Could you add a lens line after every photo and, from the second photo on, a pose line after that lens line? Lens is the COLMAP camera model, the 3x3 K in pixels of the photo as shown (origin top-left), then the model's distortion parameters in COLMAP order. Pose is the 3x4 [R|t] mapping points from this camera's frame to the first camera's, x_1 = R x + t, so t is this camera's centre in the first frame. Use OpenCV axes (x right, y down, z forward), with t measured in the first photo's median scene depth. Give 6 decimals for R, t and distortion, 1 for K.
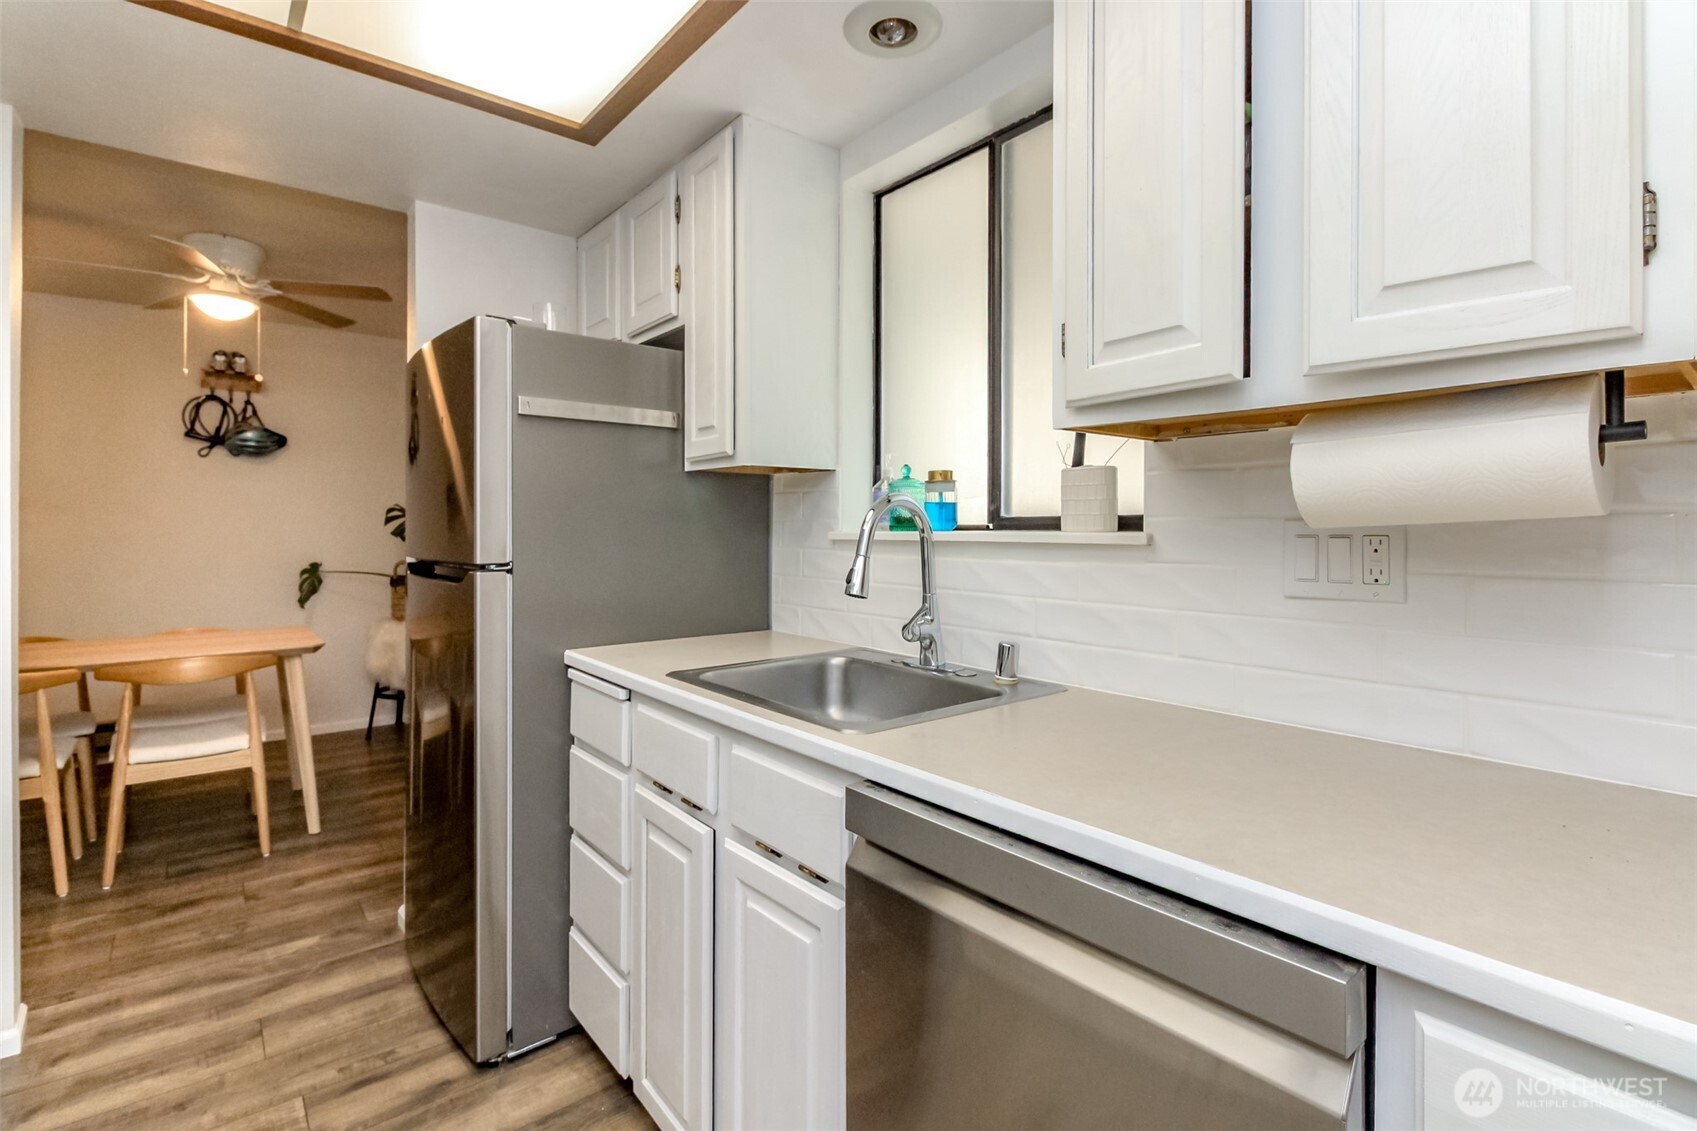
lens RADIAL K [[792.4, 0, 837.3], [0, 792.4, 525.0], [0, 0, 1]] dist [0.019272, -0.012359]
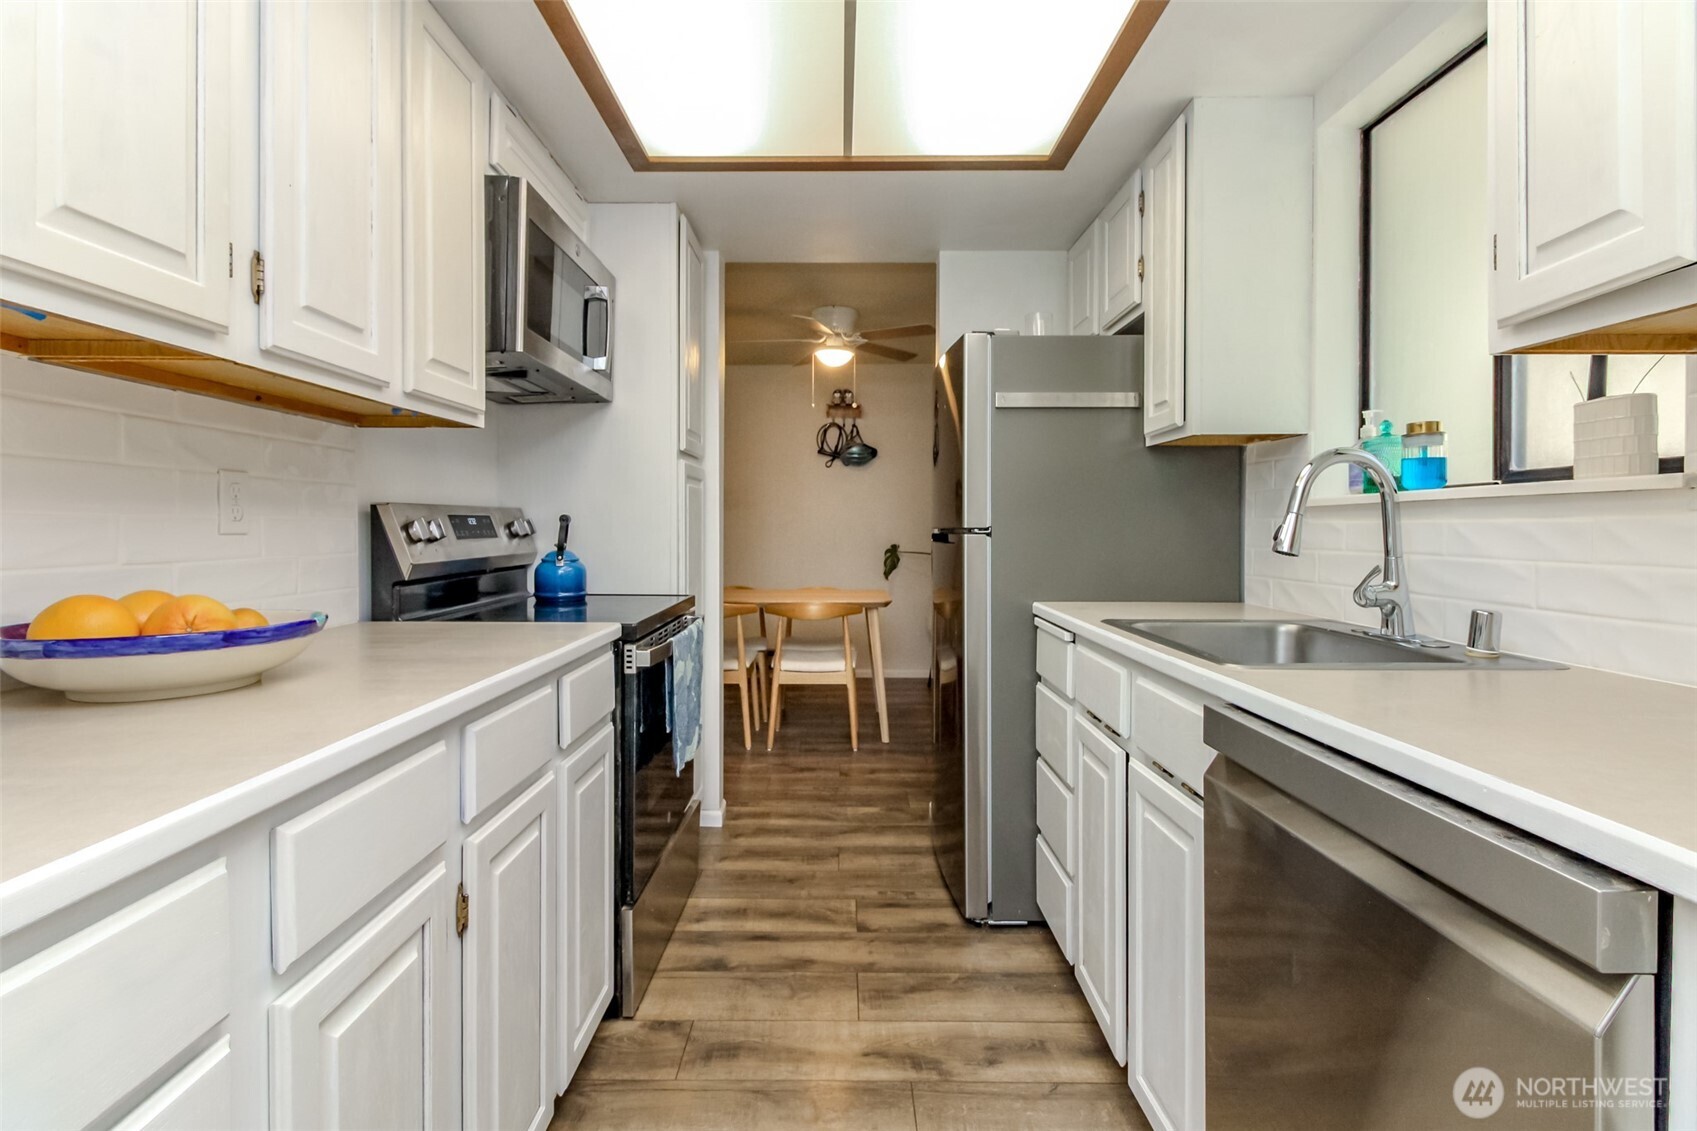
lens RADIAL K [[789.8, 0, 827.6], [0, 789.8, 530.6], [0, 0, 1]] dist [0.016269, -0.011465]
pose [[0.763658, -0.000176, -0.645621, 0.159812], [-0.000359, 1.000000, -0.000697, 0.043636], [0.645621, 0.000764, 0.763658, -0.089568]]
